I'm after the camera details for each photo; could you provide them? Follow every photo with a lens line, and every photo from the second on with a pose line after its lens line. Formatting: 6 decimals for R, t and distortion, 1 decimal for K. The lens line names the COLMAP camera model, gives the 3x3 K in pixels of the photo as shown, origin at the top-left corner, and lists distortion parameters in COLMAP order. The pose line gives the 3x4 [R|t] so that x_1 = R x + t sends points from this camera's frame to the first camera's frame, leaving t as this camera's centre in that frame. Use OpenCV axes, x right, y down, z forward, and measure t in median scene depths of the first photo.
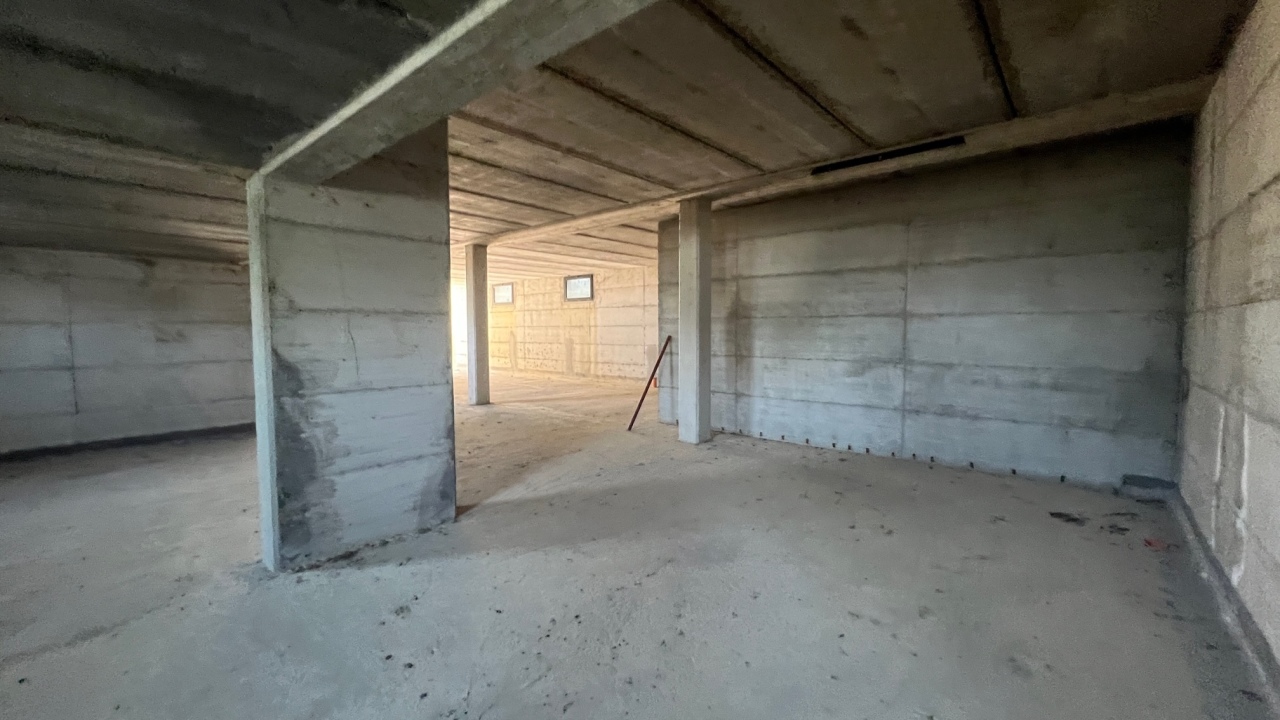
lens RADIAL K [[510.7, 0, 636.7], [0, 510.7, 359.1], [0, 0, 1]] dist [-0.000192, -0.000011]
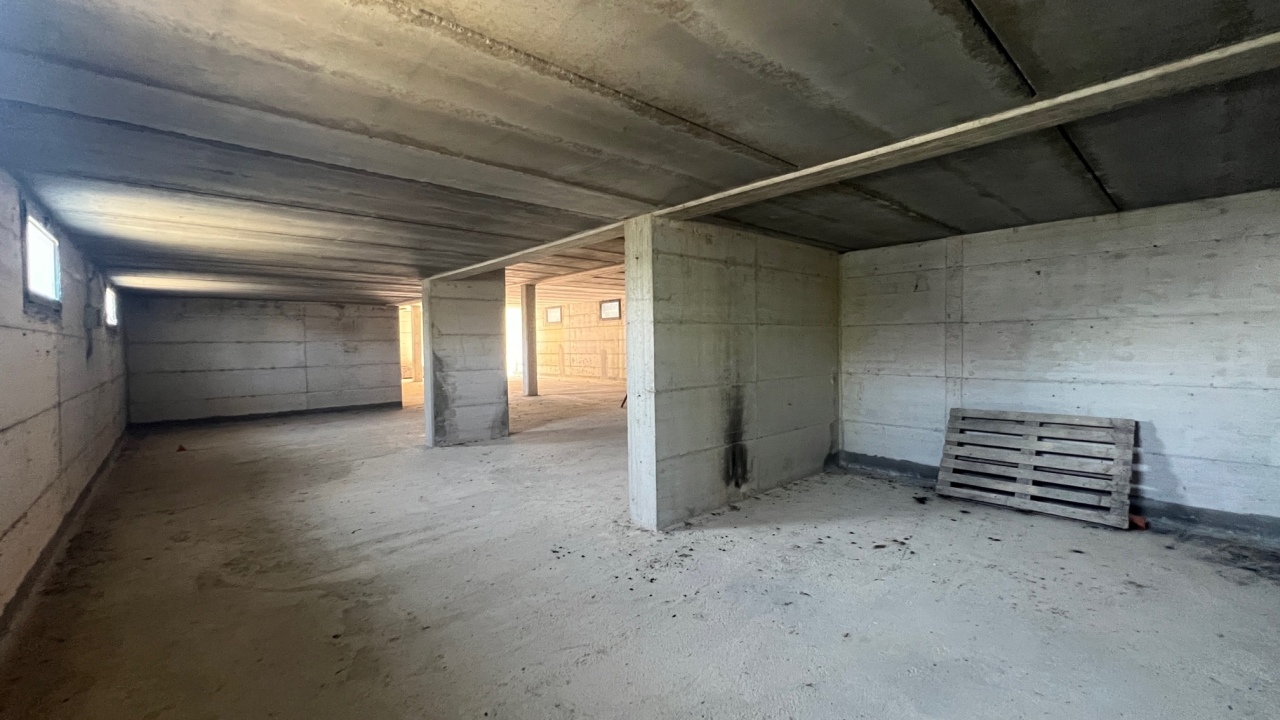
lens RADIAL K [[510.7, 0, 636.7], [0, 510.7, 359.1], [0, 0, 1]] dist [-0.000192, -0.000011]
pose [[0.992807, -0.009284, -0.119367, 0.155341], [0.006161, 0.999630, -0.026512, 0.025725], [0.119569, 0.025586, 0.992496, -0.376518]]
